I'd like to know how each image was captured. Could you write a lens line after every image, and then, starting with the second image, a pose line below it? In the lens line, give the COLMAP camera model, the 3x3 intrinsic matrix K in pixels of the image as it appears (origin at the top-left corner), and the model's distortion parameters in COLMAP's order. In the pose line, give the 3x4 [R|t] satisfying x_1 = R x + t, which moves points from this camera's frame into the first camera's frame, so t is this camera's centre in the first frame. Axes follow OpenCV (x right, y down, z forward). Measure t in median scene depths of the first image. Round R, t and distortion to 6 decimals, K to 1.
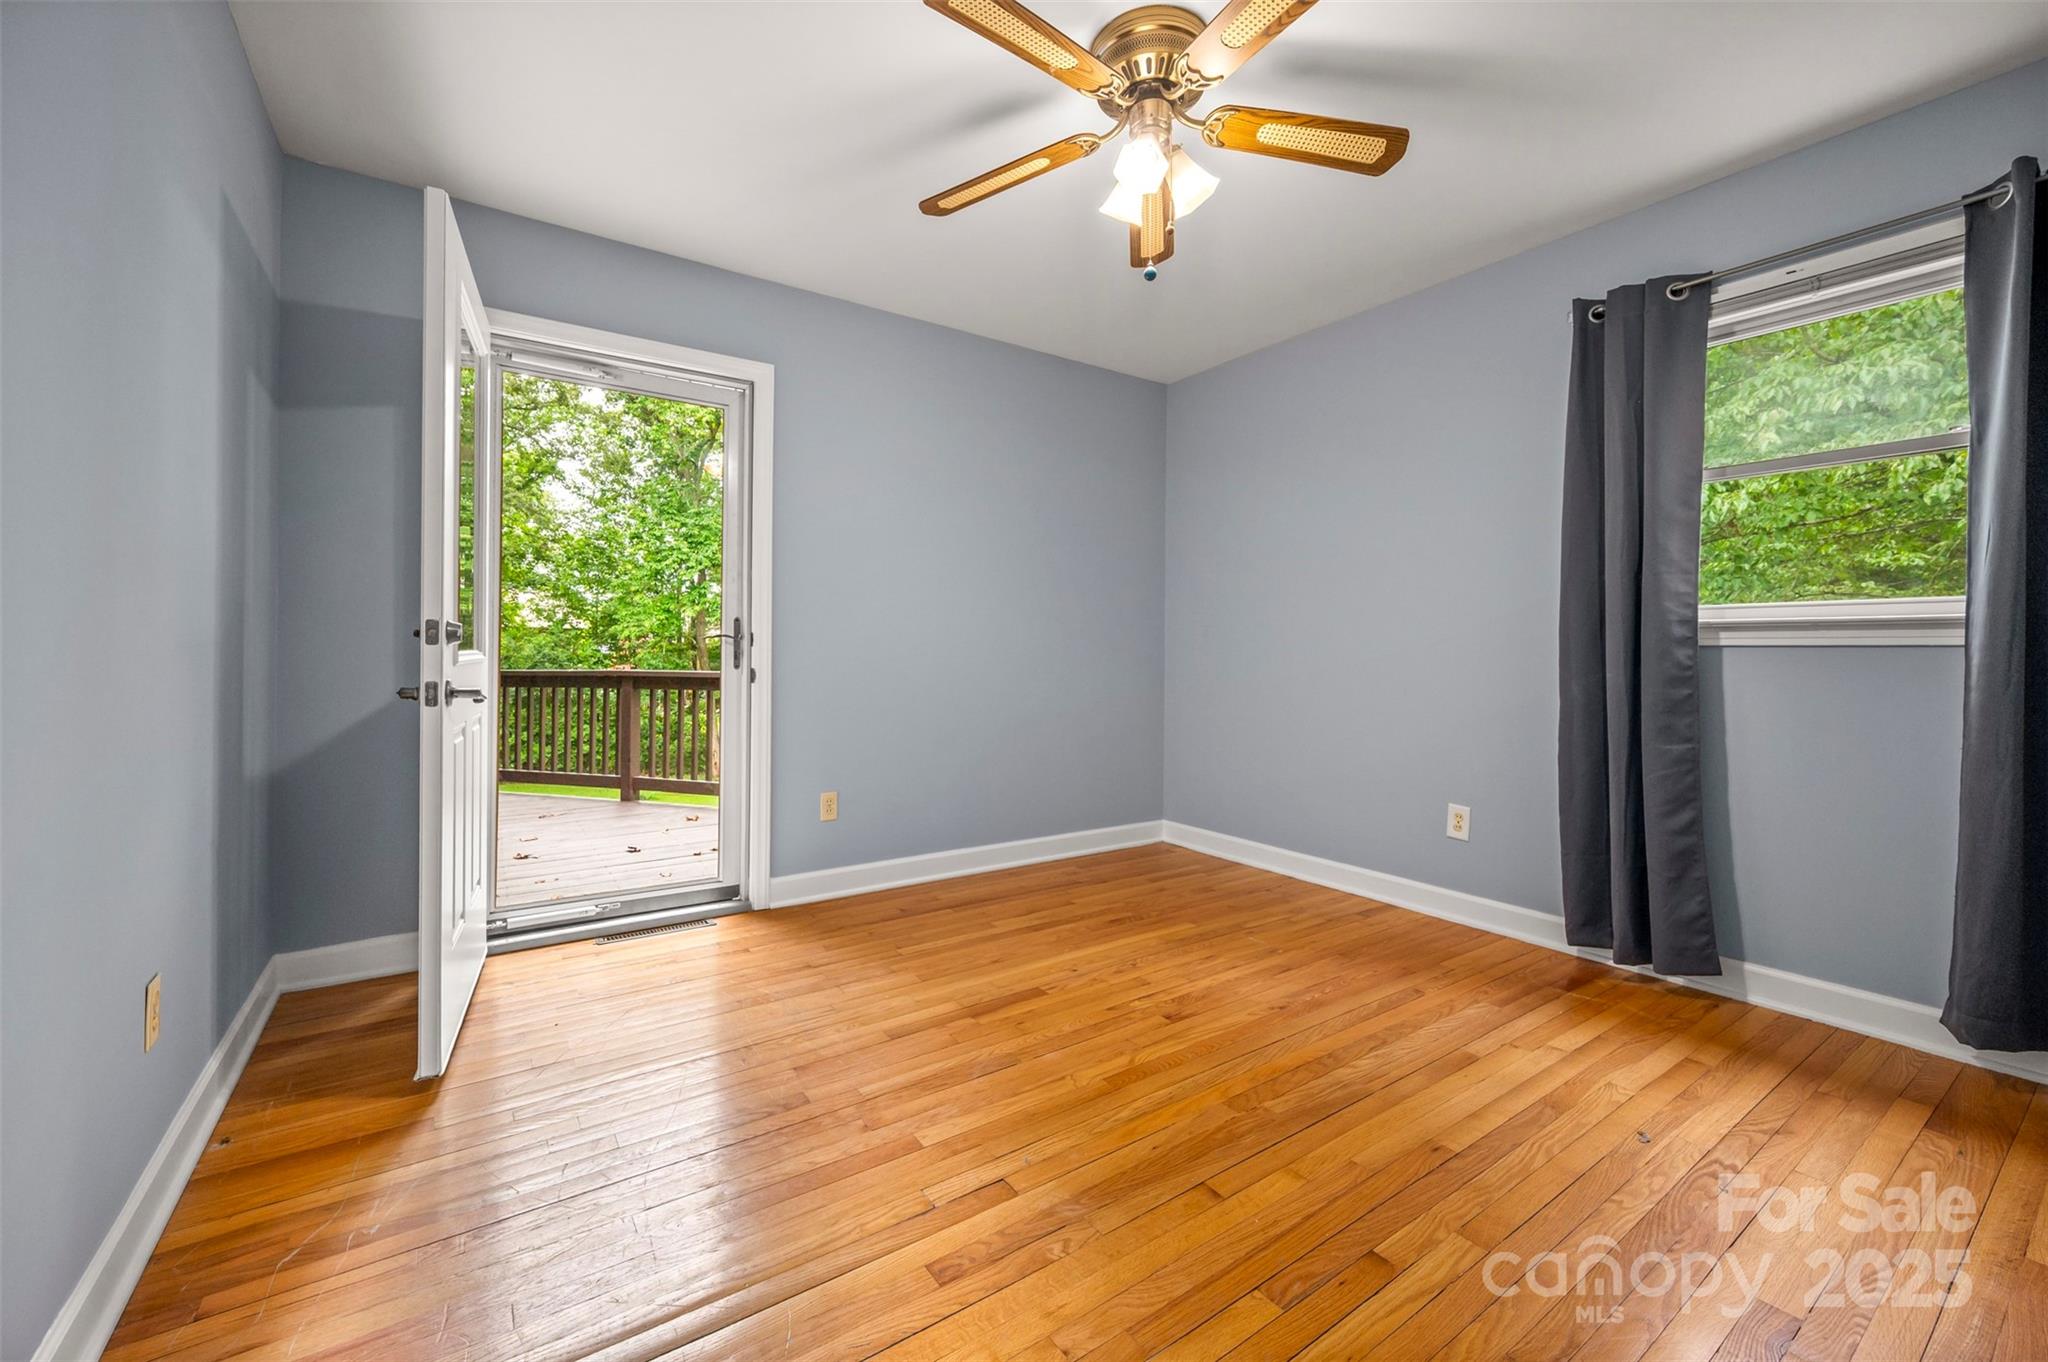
lens RADIAL K [[803.1, 0, 1031.8], [0, 803.1, 684.6], [0, 0, 1]] dist [0.000703, -0.000201]
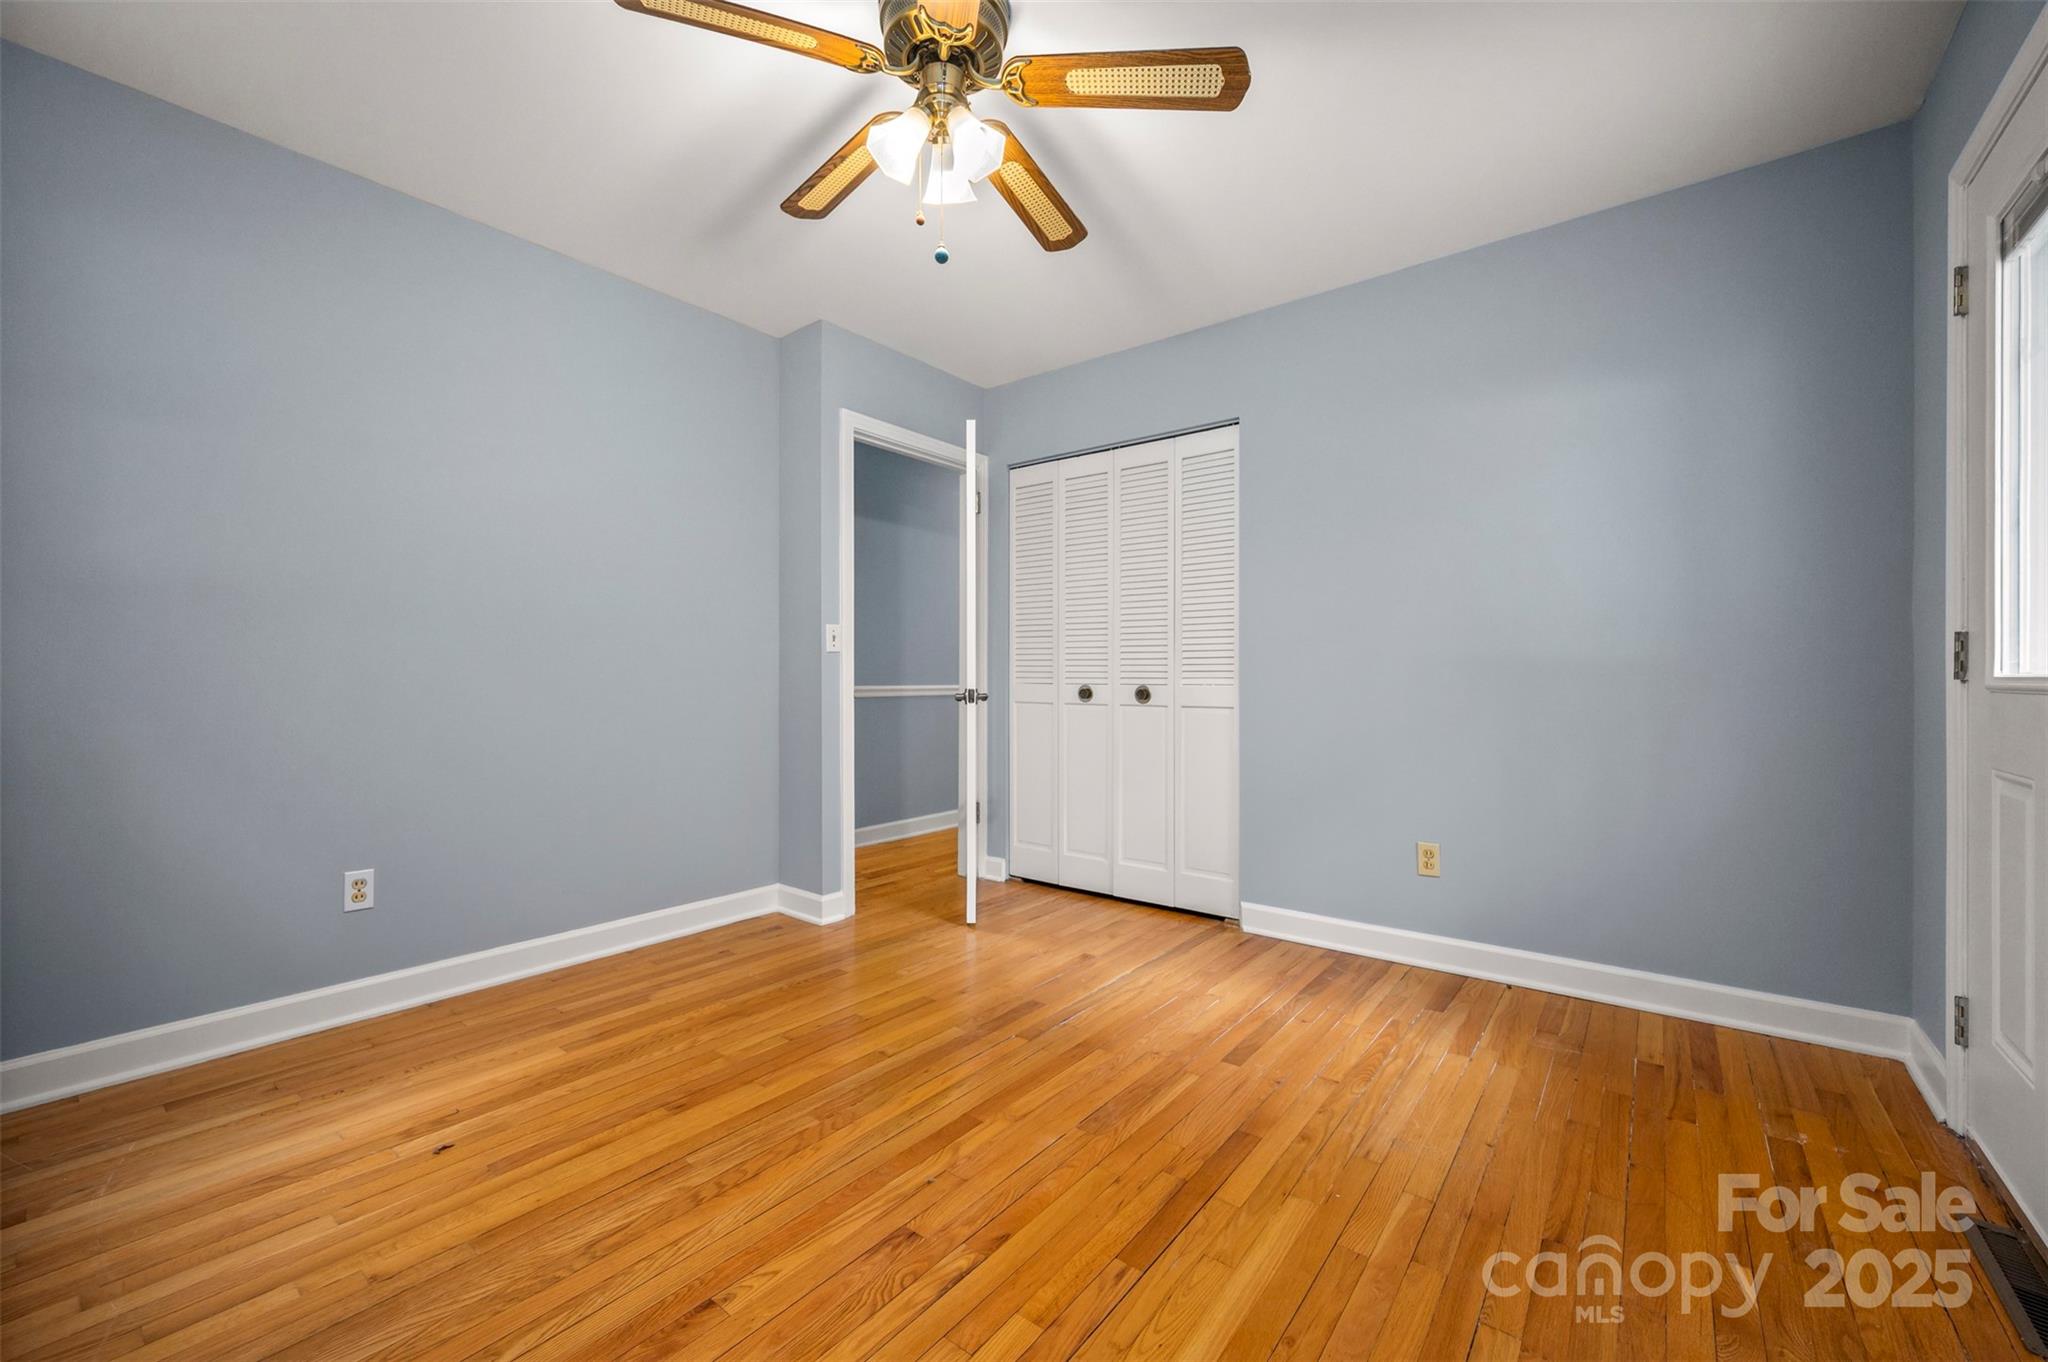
lens RADIAL K [[803.1, 0, 1031.8], [0, 803.1, 684.6], [0, 0, 1]] dist [0.000703, -0.000201]
pose [[-0.954037, 0.001868, -0.299684, 0.269632], [-0.010211, 0.999197, 0.038738, -0.052148], [0.299516, 0.040017, -0.953252, 1.624305]]
